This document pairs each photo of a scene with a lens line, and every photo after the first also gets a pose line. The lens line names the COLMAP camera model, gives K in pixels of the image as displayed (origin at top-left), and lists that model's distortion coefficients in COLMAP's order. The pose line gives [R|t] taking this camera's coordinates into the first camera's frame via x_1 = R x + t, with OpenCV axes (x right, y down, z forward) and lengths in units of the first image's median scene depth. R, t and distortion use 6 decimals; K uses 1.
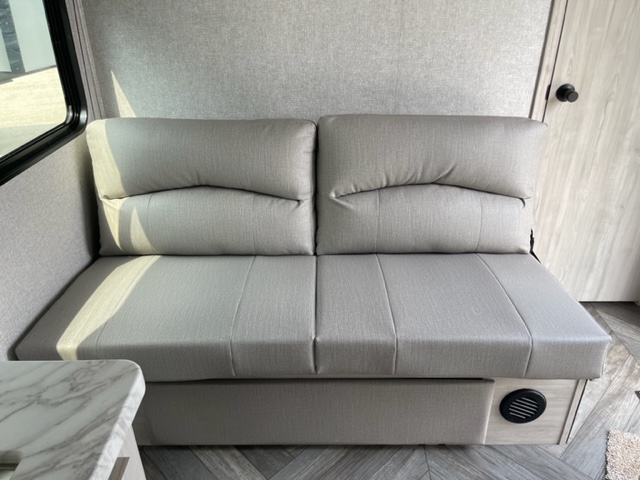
lens RADIAL K [[485.1, 0, 322.2], [0, 485.1, 241.1], [0, 0, 1]] dist [0.030684, -0.020965]
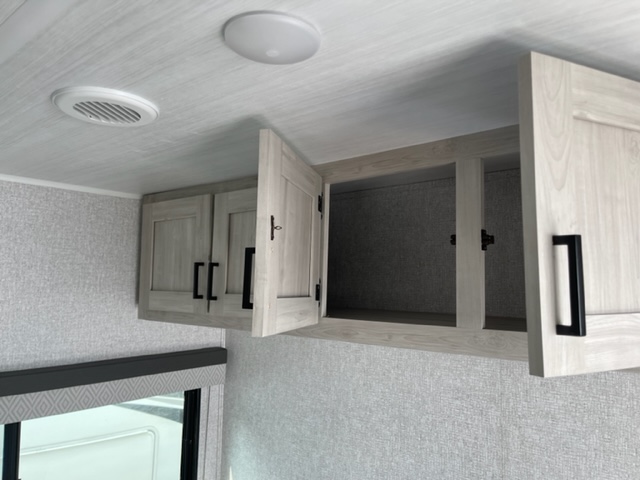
lens RADIAL K [[485.1, 0, 325.5], [0, 485.1, 241.0], [0, 0, 1]] dist [0.030684, -0.020965]
pose [[0.772185, -0.046078, -0.633725, 0.430893], [-0.310058, 0.843234, -0.439113, -0.377504], [0.554613, 0.535567, 0.636846, 0.194872]]
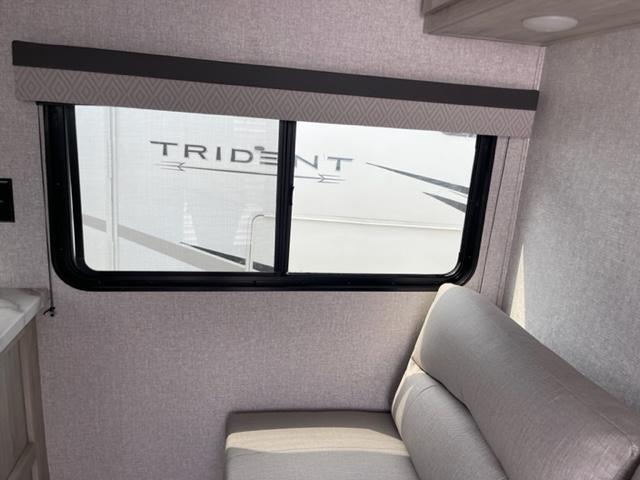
lens RADIAL K [[485.1, 0, 325.6], [0, 485.1, 234.6], [0, 0, 1]] dist [0.030684, -0.020965]
pose [[0.185769, 0.247122, -0.951010, 0.306791], [-0.526766, 0.842069, 0.115916, -0.294083], [0.829462, 0.479426, 0.286606, 0.495685]]
